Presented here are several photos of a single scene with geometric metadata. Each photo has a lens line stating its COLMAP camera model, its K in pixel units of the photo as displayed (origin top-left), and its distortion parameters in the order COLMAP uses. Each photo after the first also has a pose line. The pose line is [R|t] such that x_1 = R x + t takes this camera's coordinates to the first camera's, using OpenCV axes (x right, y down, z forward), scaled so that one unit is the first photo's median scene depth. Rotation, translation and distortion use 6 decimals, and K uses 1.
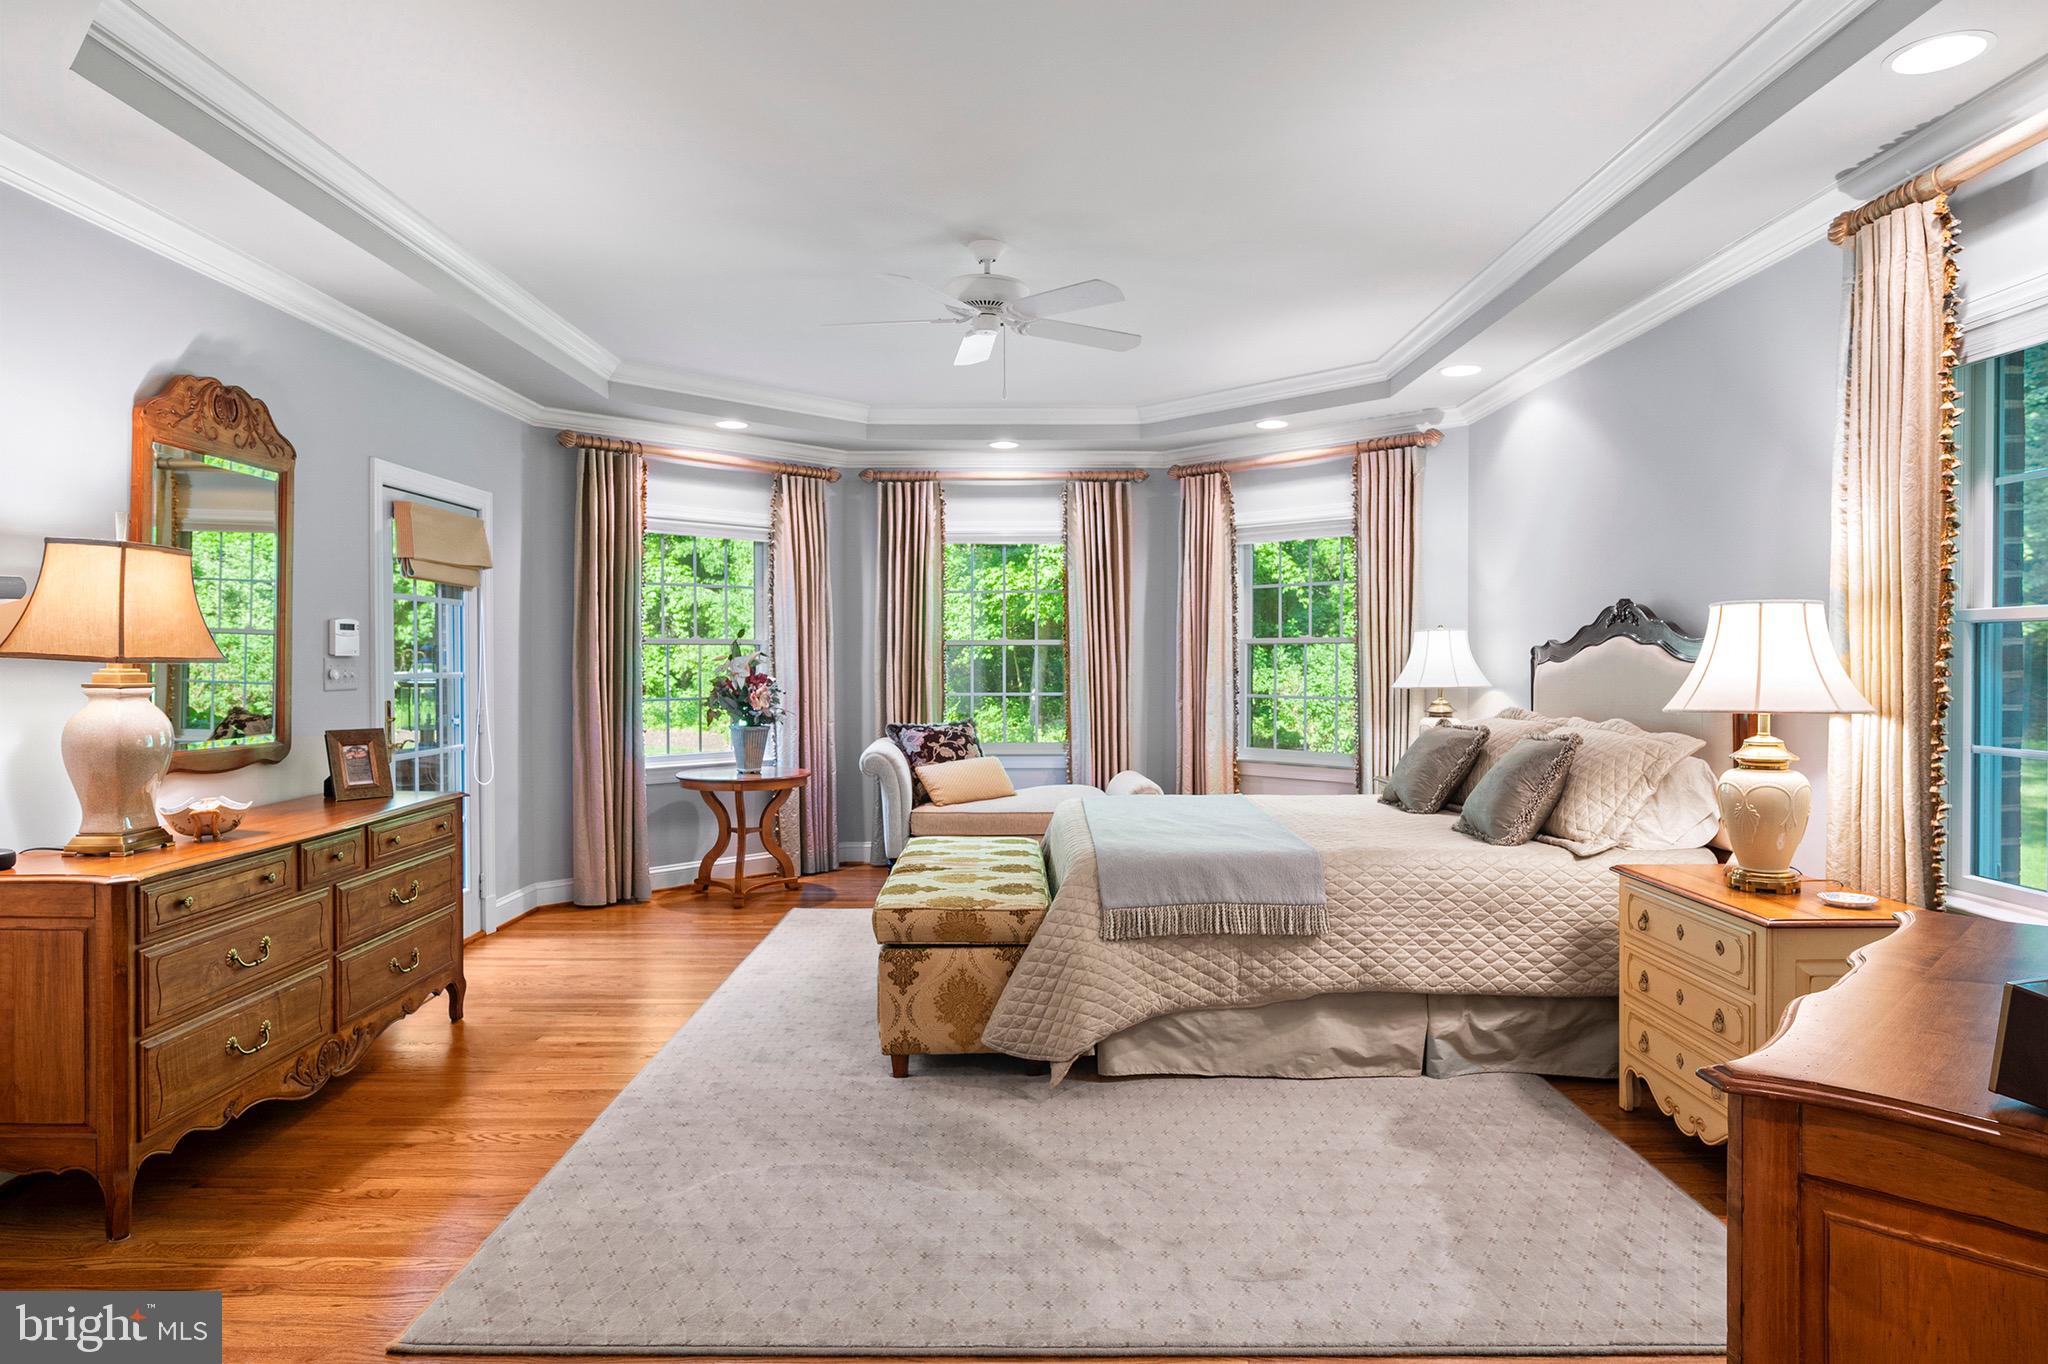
lens RADIAL K [[1250.6, 0, 1030.1], [0, 1250.6, 672.2], [0, 0, 1]] dist [0.000482, 0.000040]
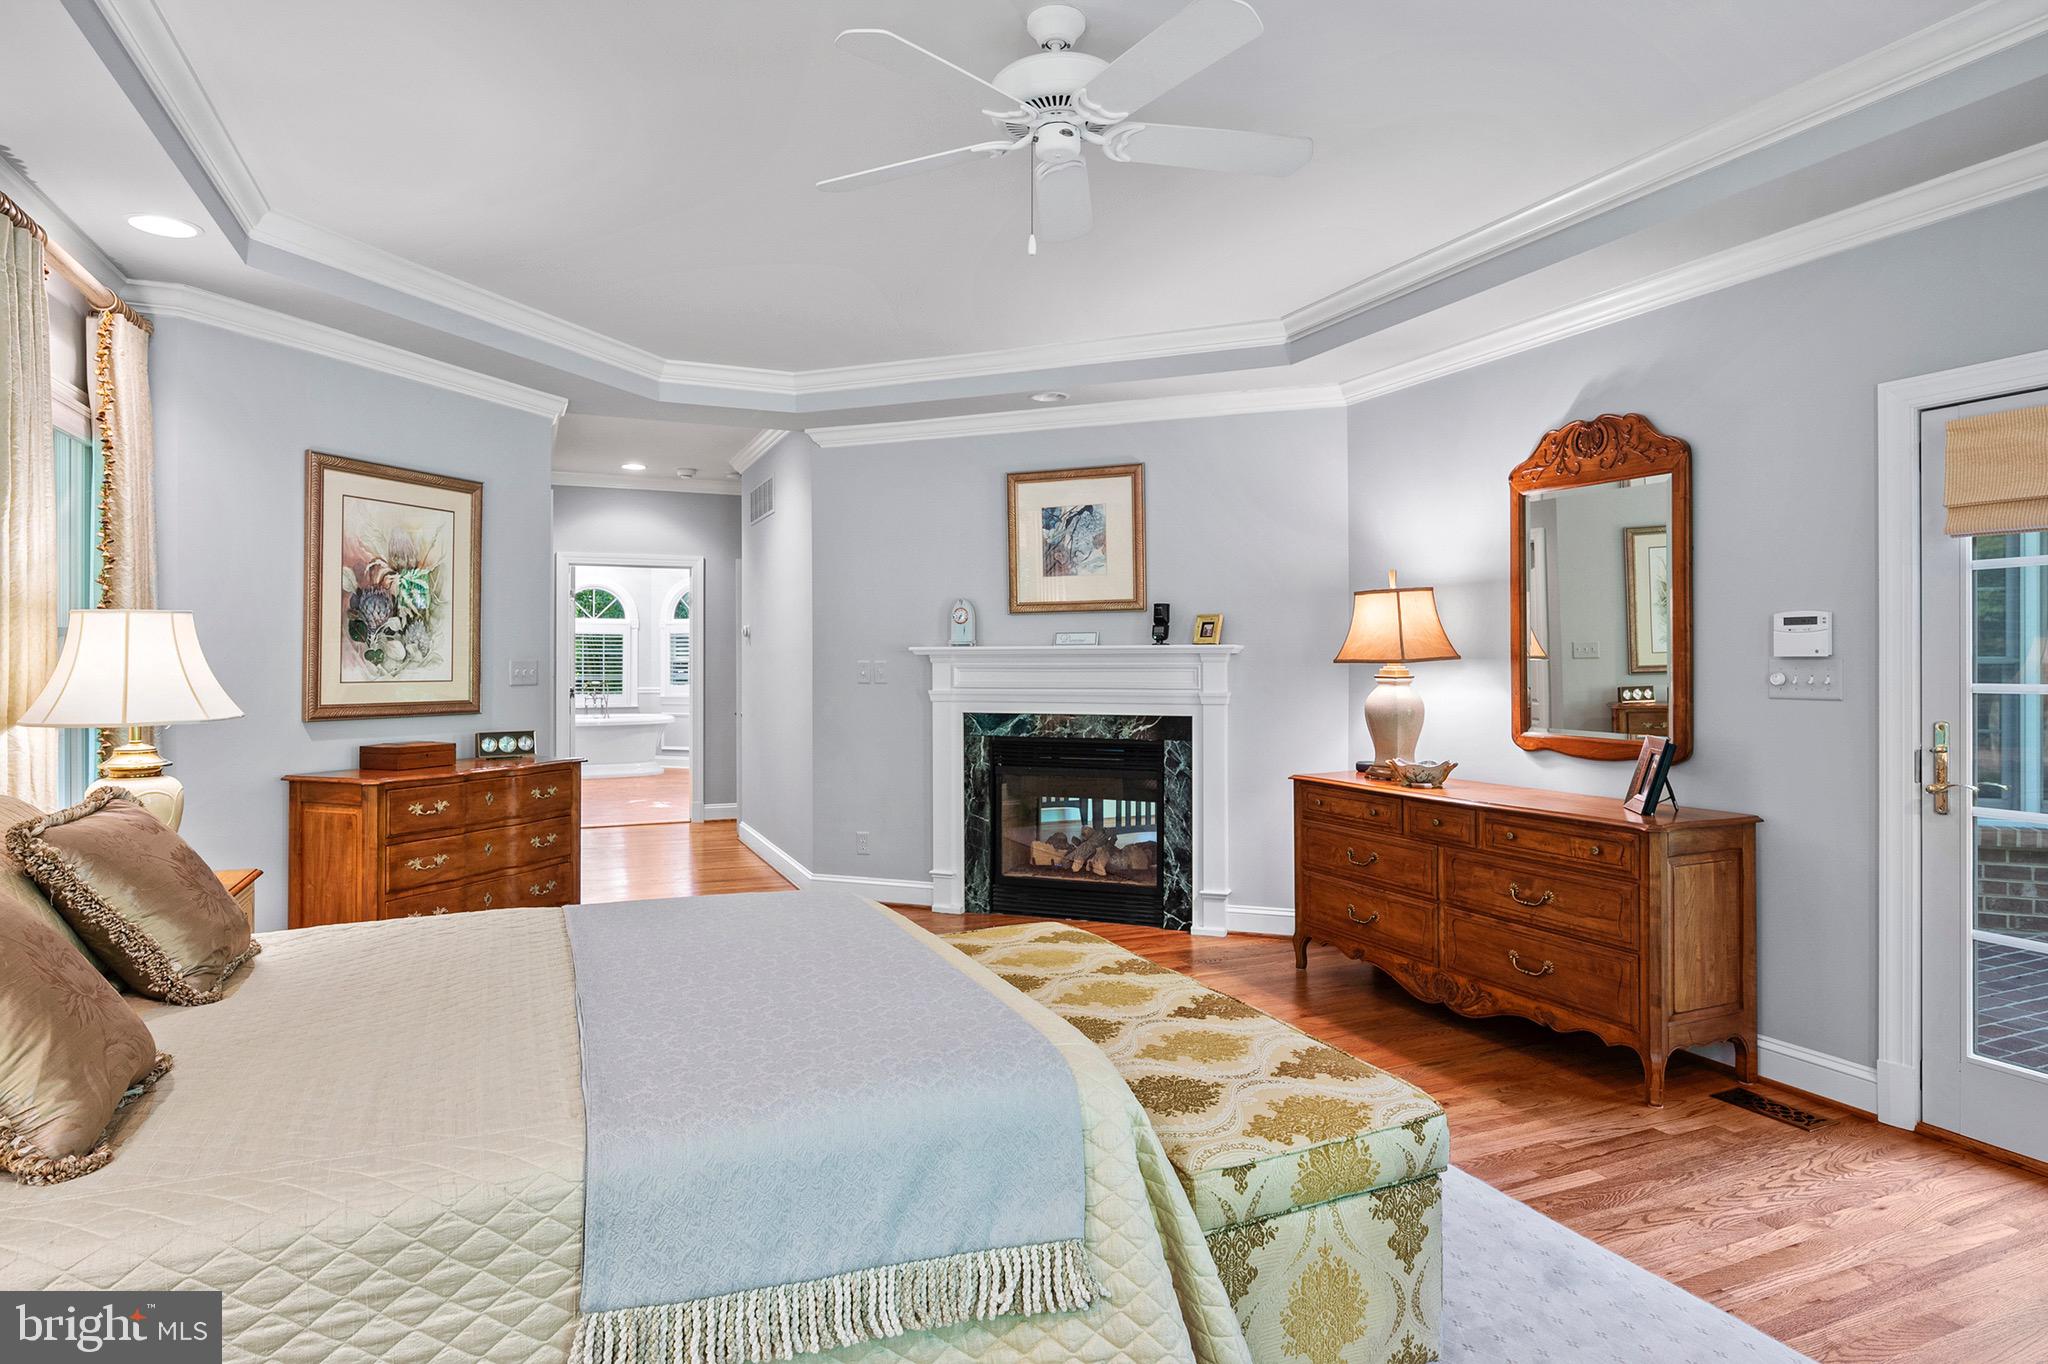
lens RADIAL K [[1177.2, 0, 1039.5], [0, 1177.2, 666.7], [0, 0, 1]] dist [0.002355, 0.000340]
pose [[-0.916668, 0.003753, -0.399633, 0.243976], [-0.003030, 0.999862, 0.016339, -0.020974], [0.399639, 0.016188, -0.916530, 1.777472]]
